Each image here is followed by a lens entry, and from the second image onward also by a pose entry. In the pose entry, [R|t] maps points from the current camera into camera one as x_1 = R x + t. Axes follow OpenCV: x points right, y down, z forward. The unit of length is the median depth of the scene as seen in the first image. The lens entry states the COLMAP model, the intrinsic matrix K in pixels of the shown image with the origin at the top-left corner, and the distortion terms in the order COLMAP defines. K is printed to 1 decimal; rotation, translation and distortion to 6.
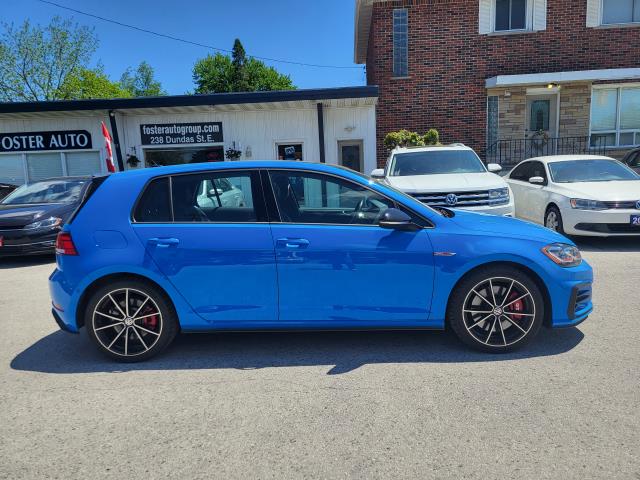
lens RADIAL K [[494.9, 0, 316.6], [0, 494.9, 239.2], [0, 0, 1]] dist [0.074086, -0.067147]
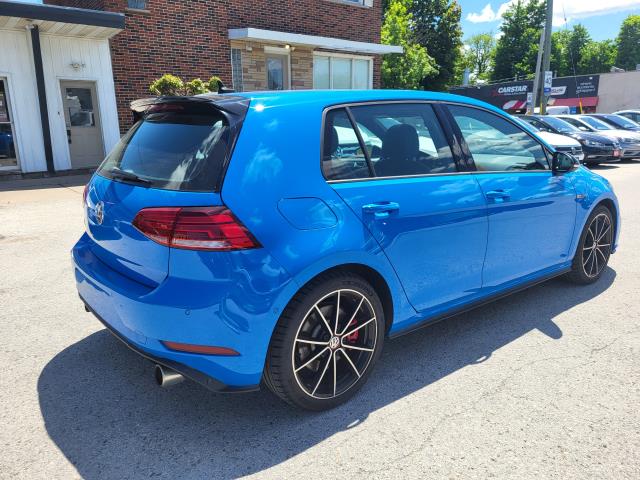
lens RADIAL K [[494.9, 0, 316.6], [0, 494.9, 239.2], [0, 0, 1]] dist [0.074086, -0.067147]
pose [[0.739236, -0.122598, 0.662194, -0.782591], [0.070879, 0.991993, 0.104531, -0.028269], [-0.669707, -0.030337, 0.742006, 0.561796]]
